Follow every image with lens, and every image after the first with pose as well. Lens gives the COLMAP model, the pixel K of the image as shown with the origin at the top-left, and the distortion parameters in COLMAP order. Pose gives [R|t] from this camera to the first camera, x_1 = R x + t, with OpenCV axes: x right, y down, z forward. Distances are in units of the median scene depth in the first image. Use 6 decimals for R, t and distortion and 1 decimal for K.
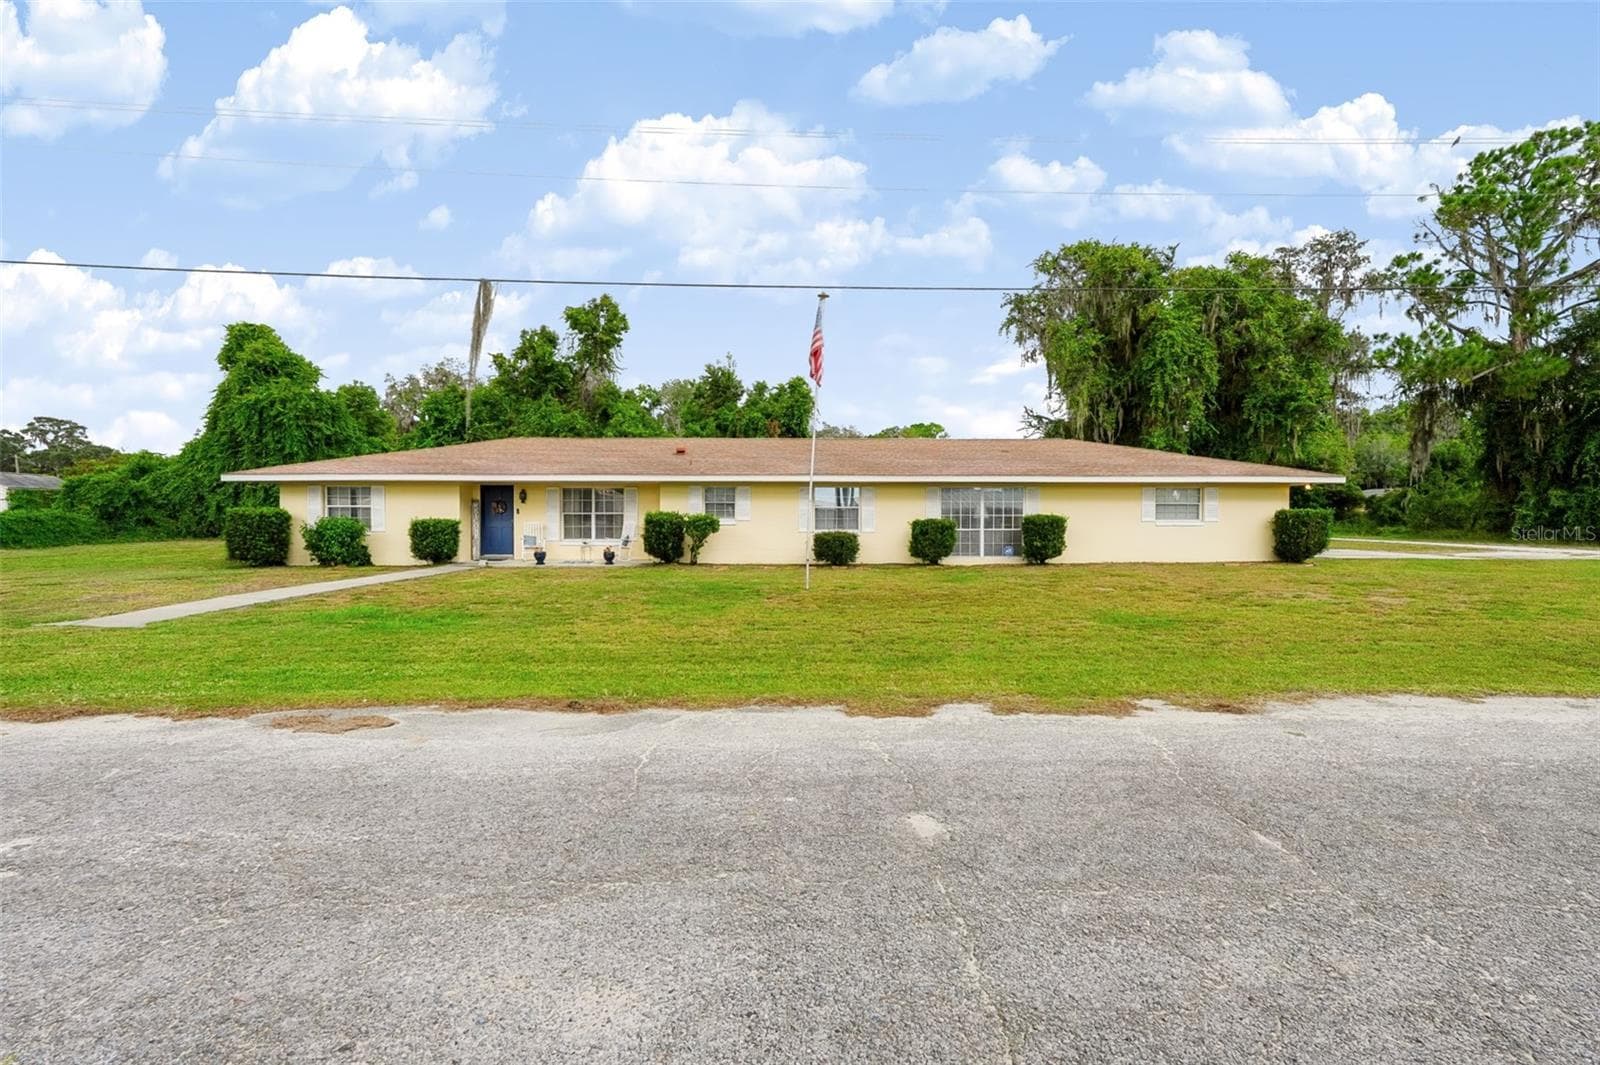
lens RADIAL K [[636.5, 0, 800.0], [0, 636.5, 532.5], [0, 0, 1]] dist [0.000558, 0.000099]
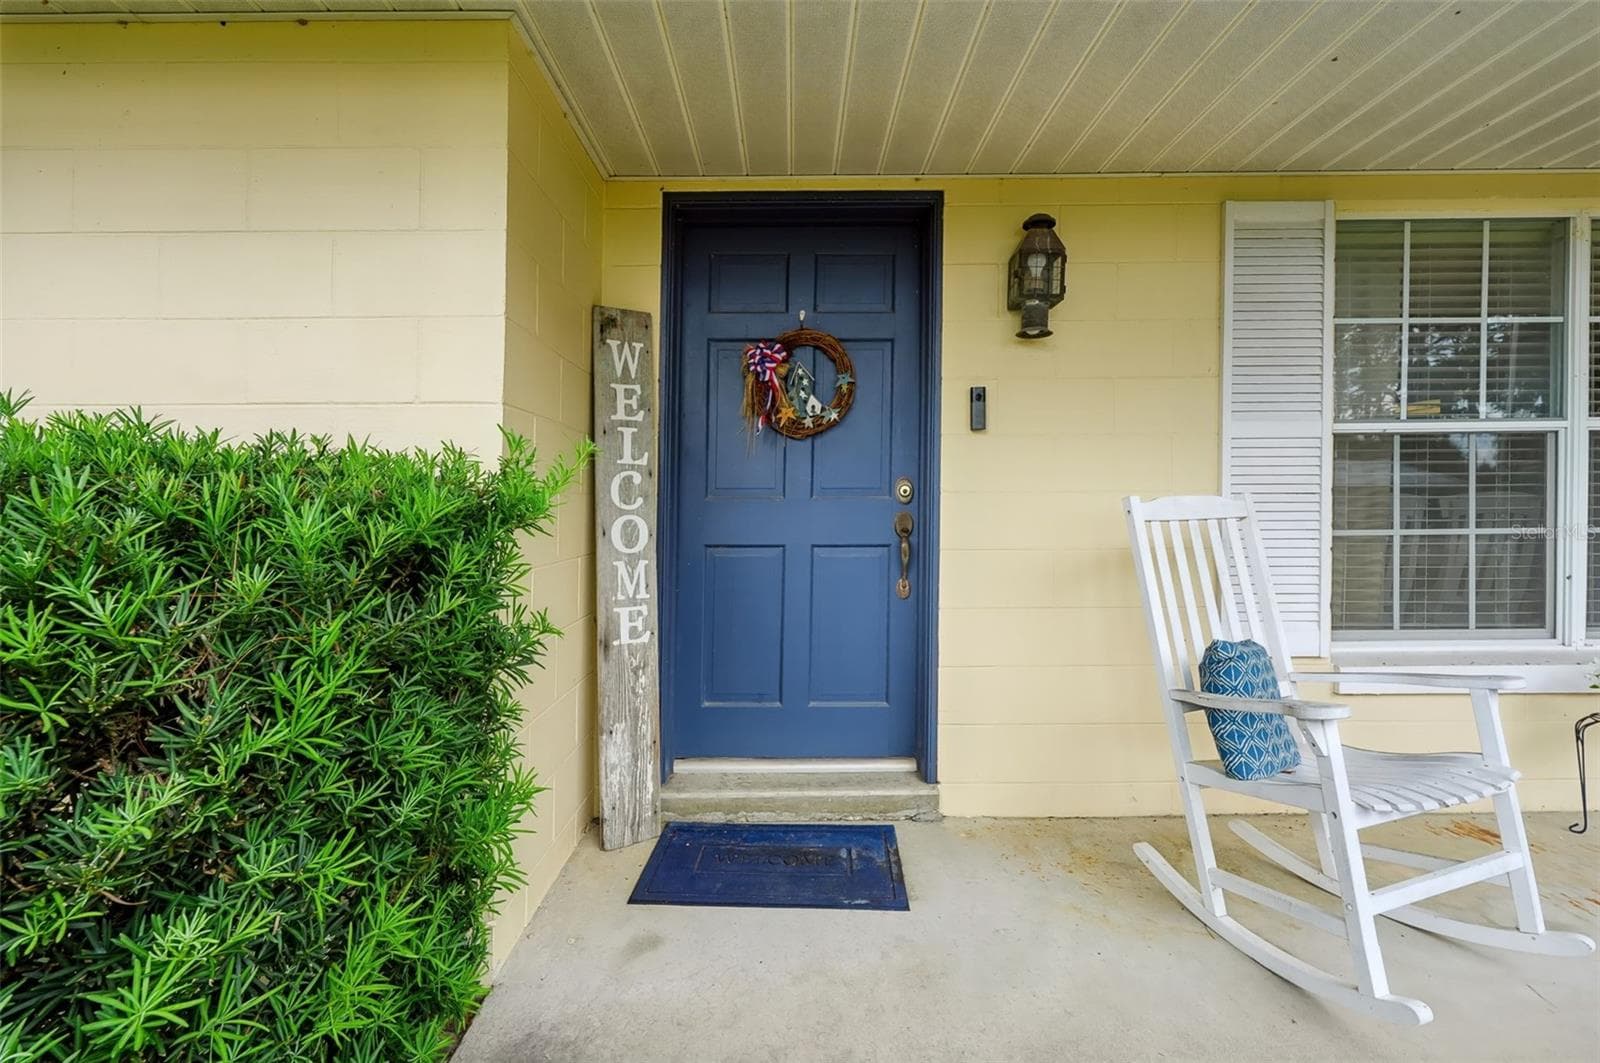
lens RADIAL K [[707.8, 0, 797.9], [0, 707.8, 512.3], [0, 0, 1]] dist [-0.000751, 0.000109]
pose [[0.999412, -0.009538, -0.032943, -0.455775], [0.008926, 0.999786, -0.018652, -0.011979], [0.033114, 0.018347, 0.999283, 0.841355]]
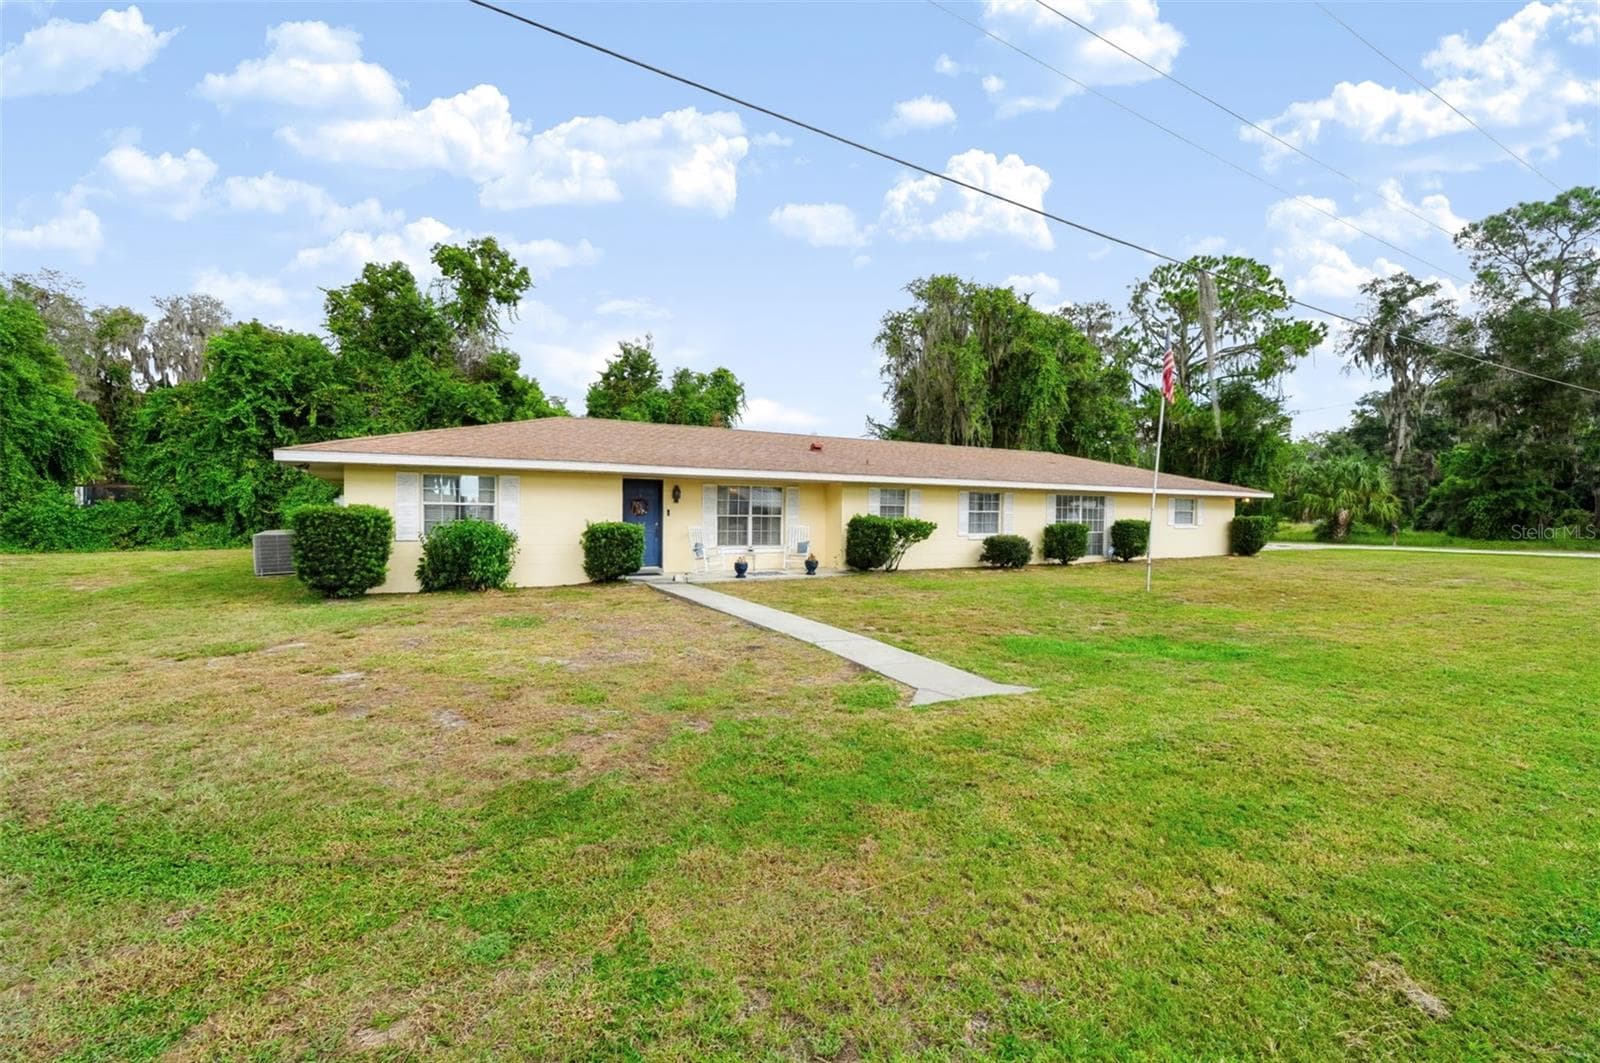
lens RADIAL K [[636.5, 0, 800.0], [0, 636.5, 531.5], [0, 0, 1]] dist [0.000558, 0.000099]
pose [[0.892539, -0.004608, 0.450946, -0.632671], [0.002538, 0.999983, 0.005195, -0.012883], [-0.450963, -0.003492, 0.892536, 0.208796]]
